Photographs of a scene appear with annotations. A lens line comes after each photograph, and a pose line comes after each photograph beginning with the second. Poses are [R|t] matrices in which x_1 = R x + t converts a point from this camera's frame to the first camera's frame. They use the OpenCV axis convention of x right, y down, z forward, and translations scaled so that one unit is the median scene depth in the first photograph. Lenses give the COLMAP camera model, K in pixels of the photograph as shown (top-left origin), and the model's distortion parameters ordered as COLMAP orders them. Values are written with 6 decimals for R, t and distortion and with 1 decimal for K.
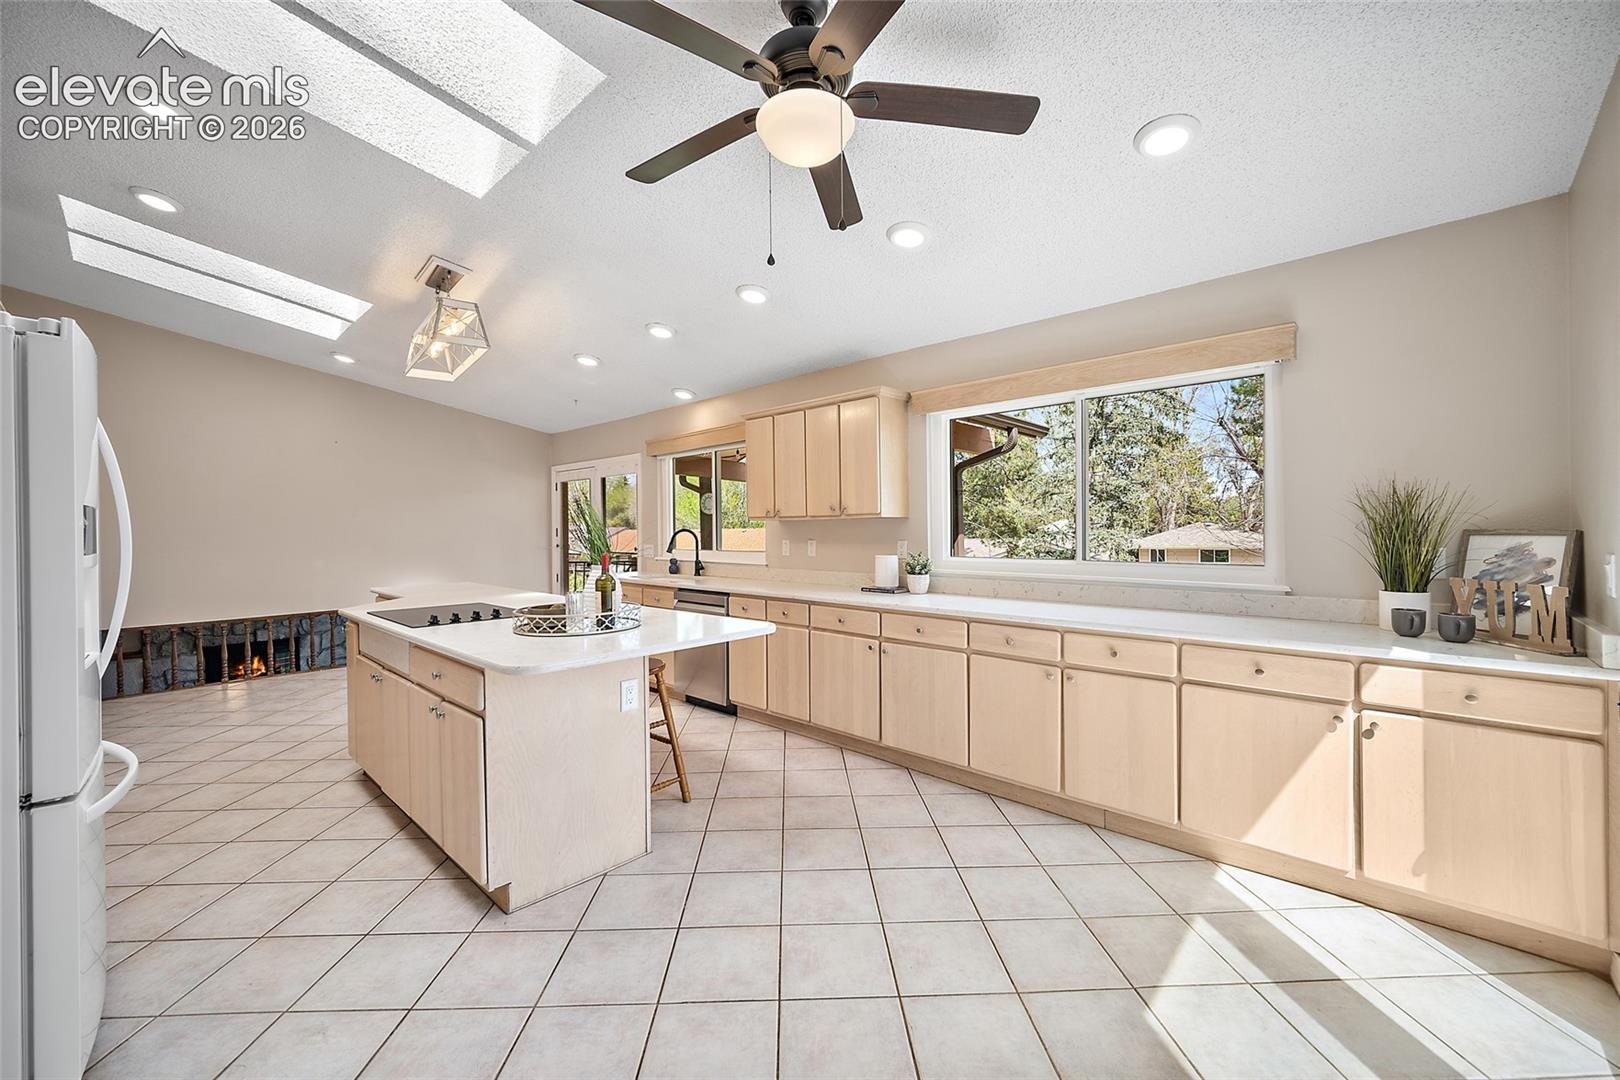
lens RADIAL K [[639.3, 0, 799.2], [0, 639.3, 528.6], [0, 0, 1]] dist [0.000988, 0.000108]
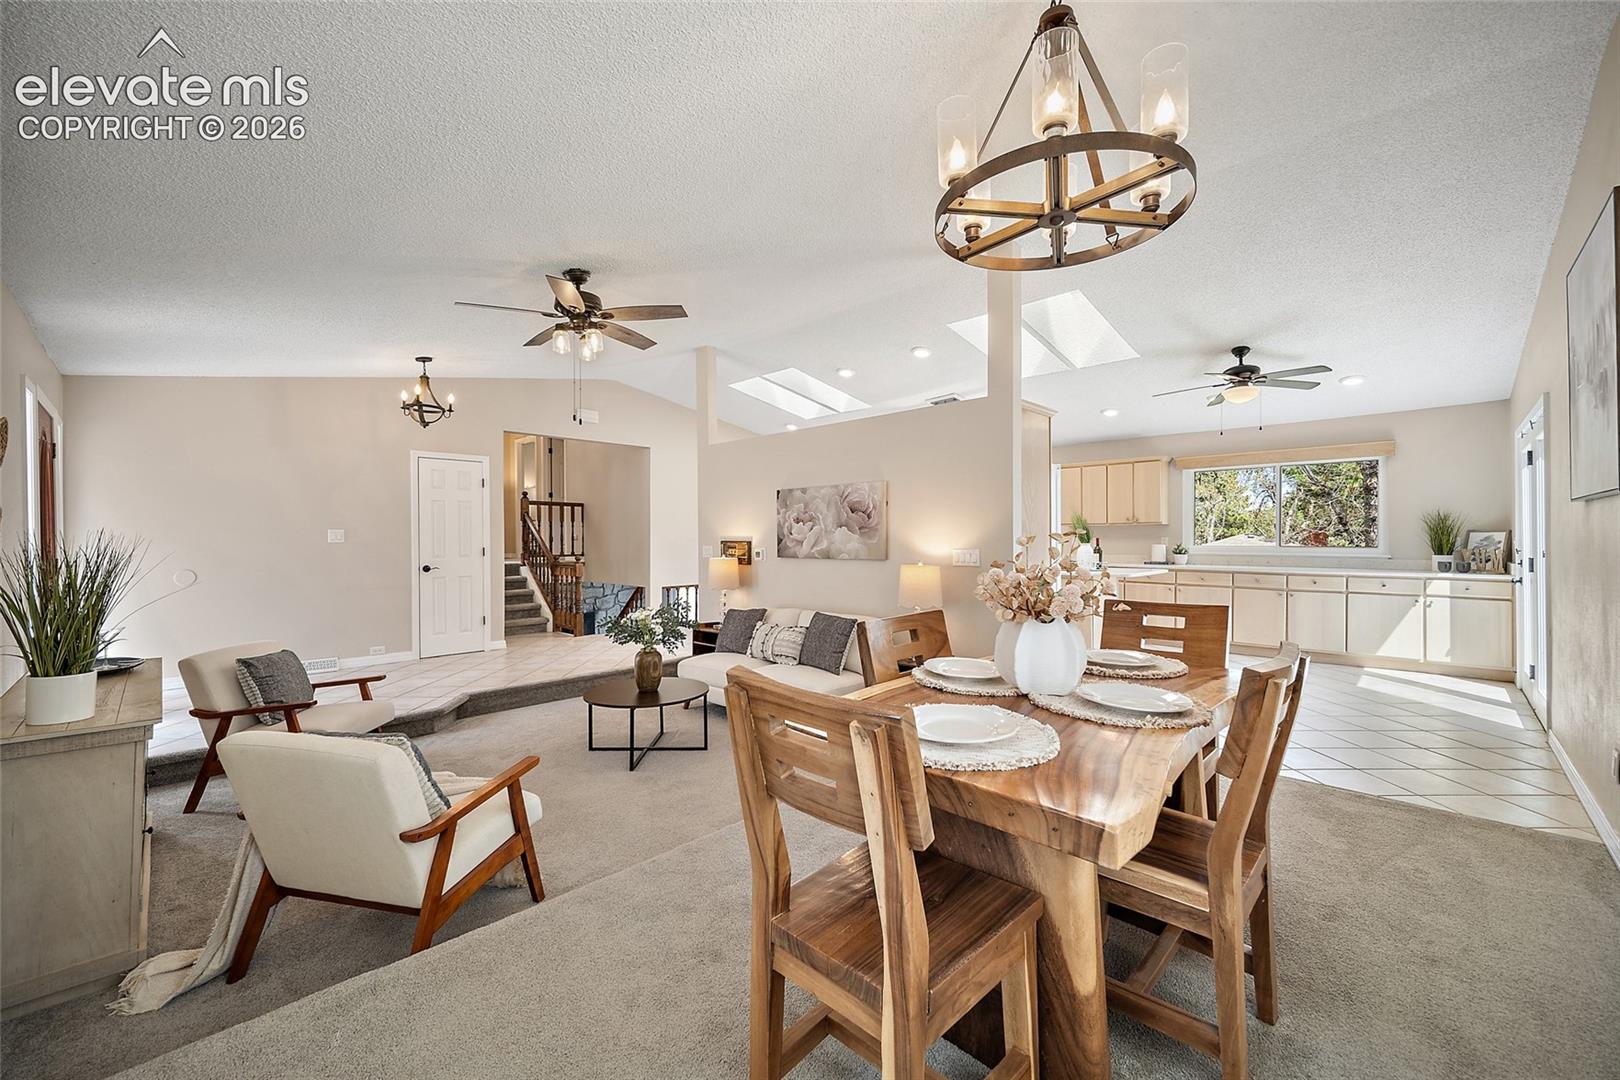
lens RADIAL K [[646.7, 0, 802.6], [0, 646.7, 526.8], [0, 0, 1]] dist [-0.003400, -0.000076]
pose [[0.999591, 0.008728, -0.027220, -1.452444], [-0.009230, 0.999789, -0.018357, 0.059022], [0.027054, 0.018601, 0.999461, -1.549867]]
